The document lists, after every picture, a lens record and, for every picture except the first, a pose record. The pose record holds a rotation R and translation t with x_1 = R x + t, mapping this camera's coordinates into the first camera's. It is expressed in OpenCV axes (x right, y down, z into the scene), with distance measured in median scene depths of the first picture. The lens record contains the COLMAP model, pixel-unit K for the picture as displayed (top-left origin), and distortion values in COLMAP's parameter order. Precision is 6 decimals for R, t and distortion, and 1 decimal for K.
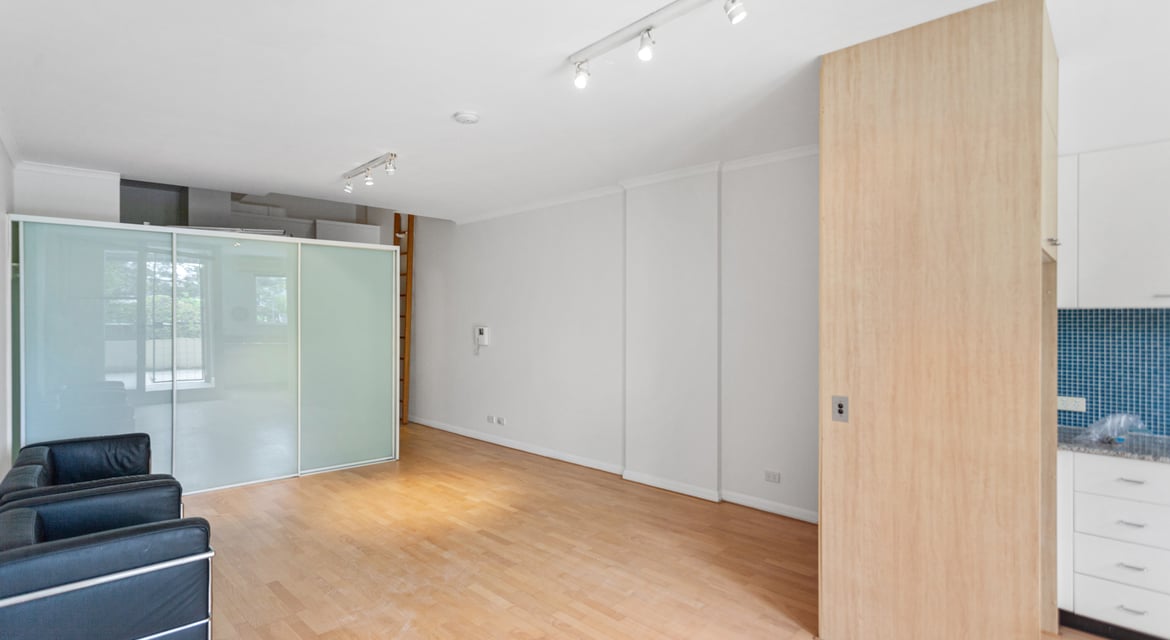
lens RADIAL K [[571.8, 0, 573.7], [0, 571.8, 327.8], [0, 0, 1]] dist [-0.001774, -0.000396]
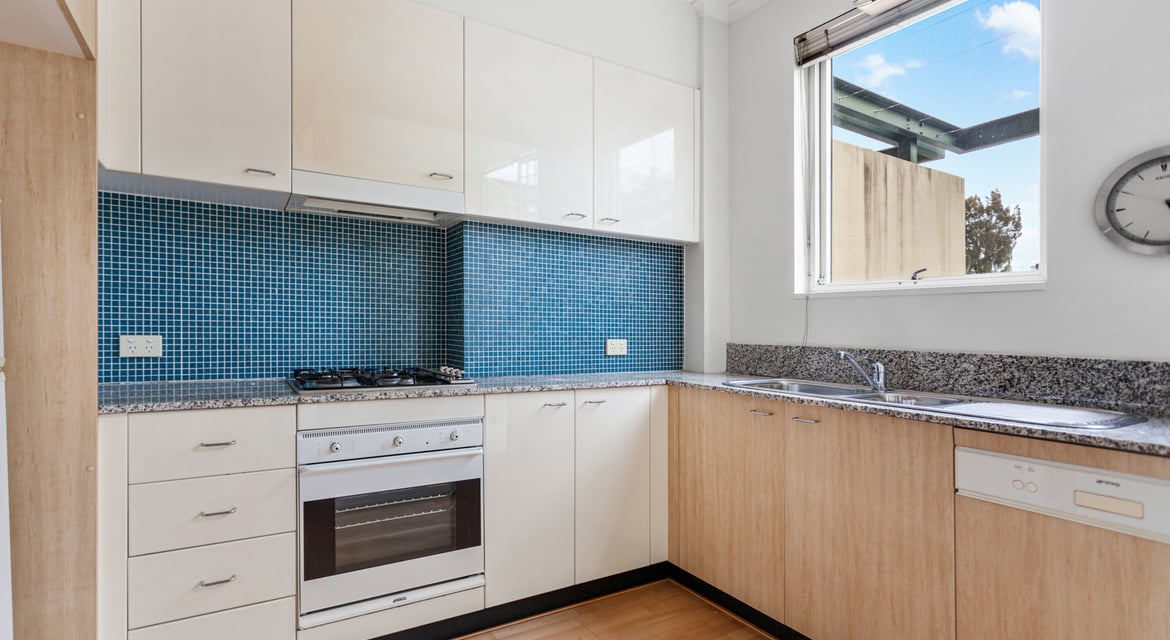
lens RADIAL K [[571.8, 0, 576.4], [0, 571.8, 324.5], [0, 0, 1]] dist [-0.001774, -0.000396]
pose [[0.264784, 0.004107, 0.964299, 0.391265], [0.001521, 0.999988, -0.004677, 0.114564], [-0.964307, 0.002706, 0.264774, 0.368918]]
